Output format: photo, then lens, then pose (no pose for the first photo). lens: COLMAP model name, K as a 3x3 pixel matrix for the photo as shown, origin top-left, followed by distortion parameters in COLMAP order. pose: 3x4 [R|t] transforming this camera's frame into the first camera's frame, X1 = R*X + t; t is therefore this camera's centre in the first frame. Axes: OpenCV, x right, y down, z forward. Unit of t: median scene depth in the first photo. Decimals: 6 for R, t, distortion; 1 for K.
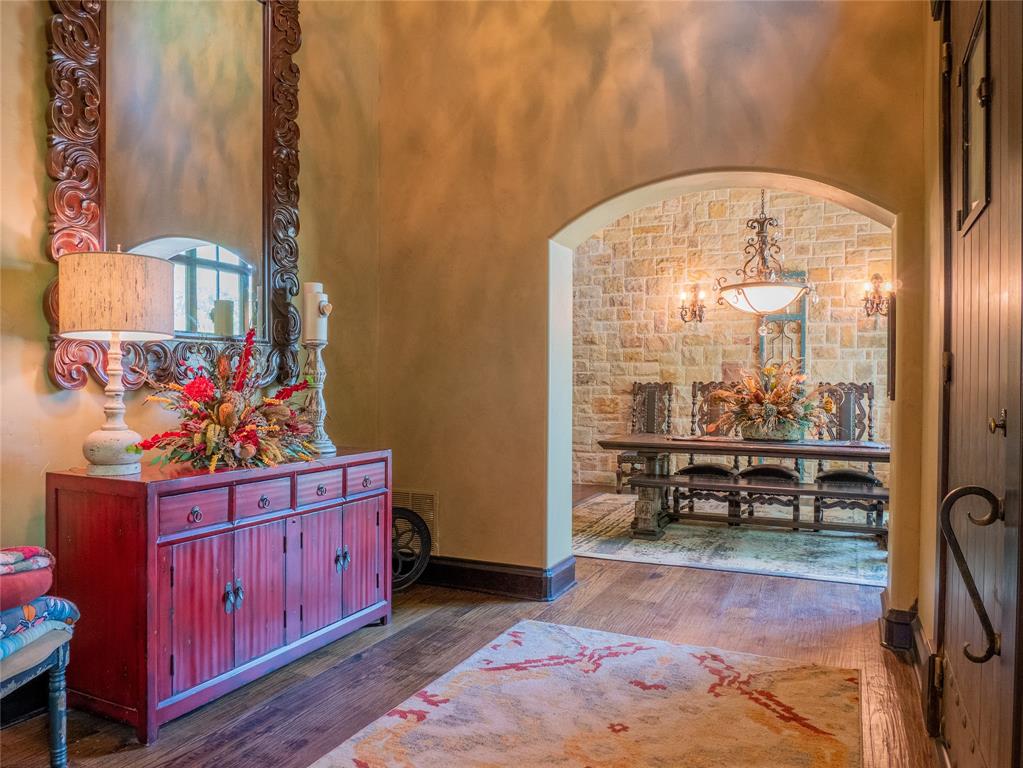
lens RADIAL K [[741.0, 0, 517.5], [0, 741.0, 385.2], [0, 0, 1]] dist [-0.044384, 0.022504]
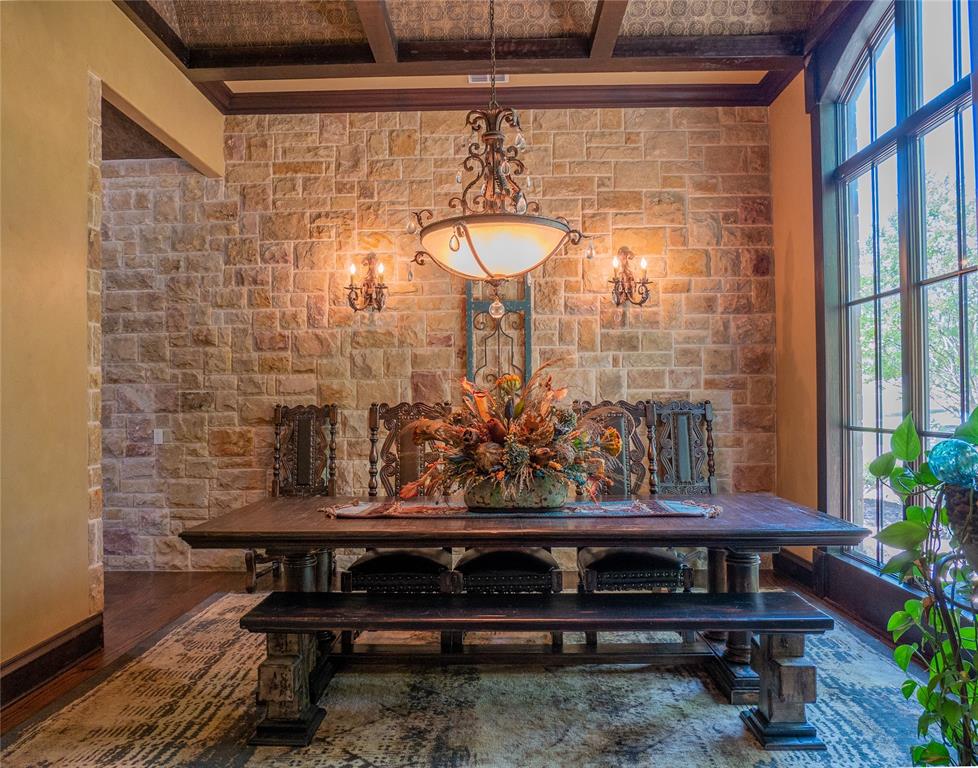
lens RADIAL K [[723.3, 0, 487.8], [0, 723.3, 388.5], [0, 0, 1]] dist [-0.054082, -0.000223]
pose [[0.917517, -0.008196, 0.397613, 0.110404], [0.017869, 0.999628, -0.020628, -0.003549], [-0.397296, 0.026032, 0.917321, 0.508771]]
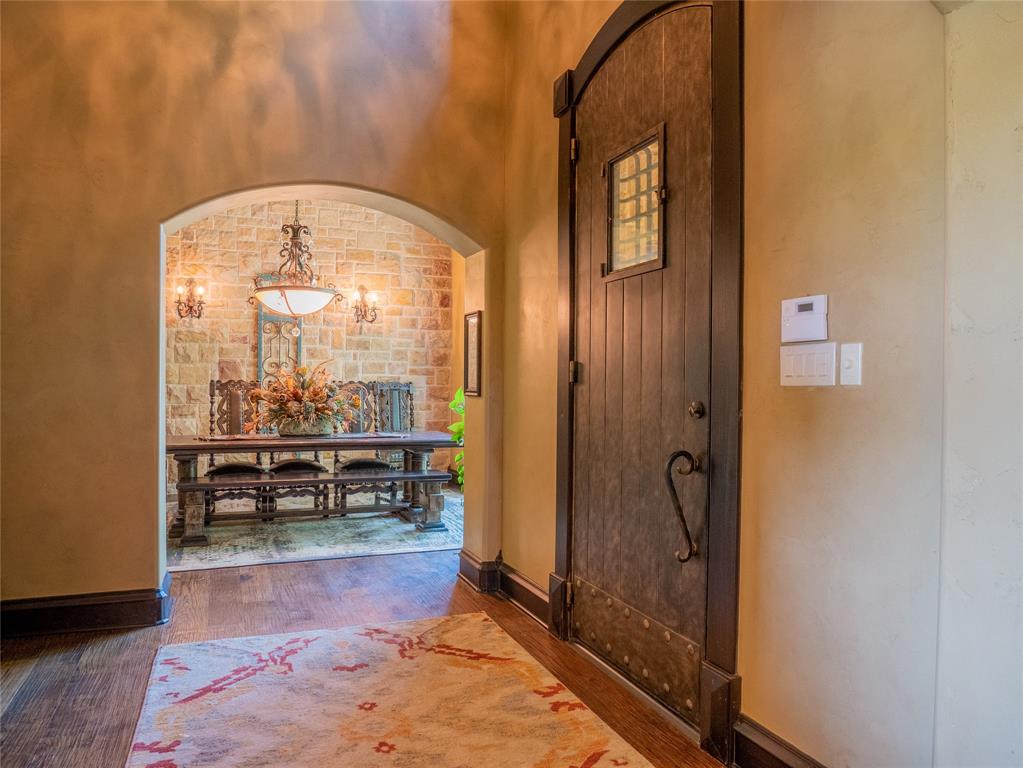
lens RADIAL K [[741.0, 0, 511.2], [0, 741.0, 387.9], [0, 0, 1]] dist [-0.044384, 0.022504]
pose [[0.691167, -0.007424, 0.722657, -0.219334], [0.001157, 0.999957, 0.009166, -0.003382], [-0.722694, -0.005499, 0.691146, 0.049364]]
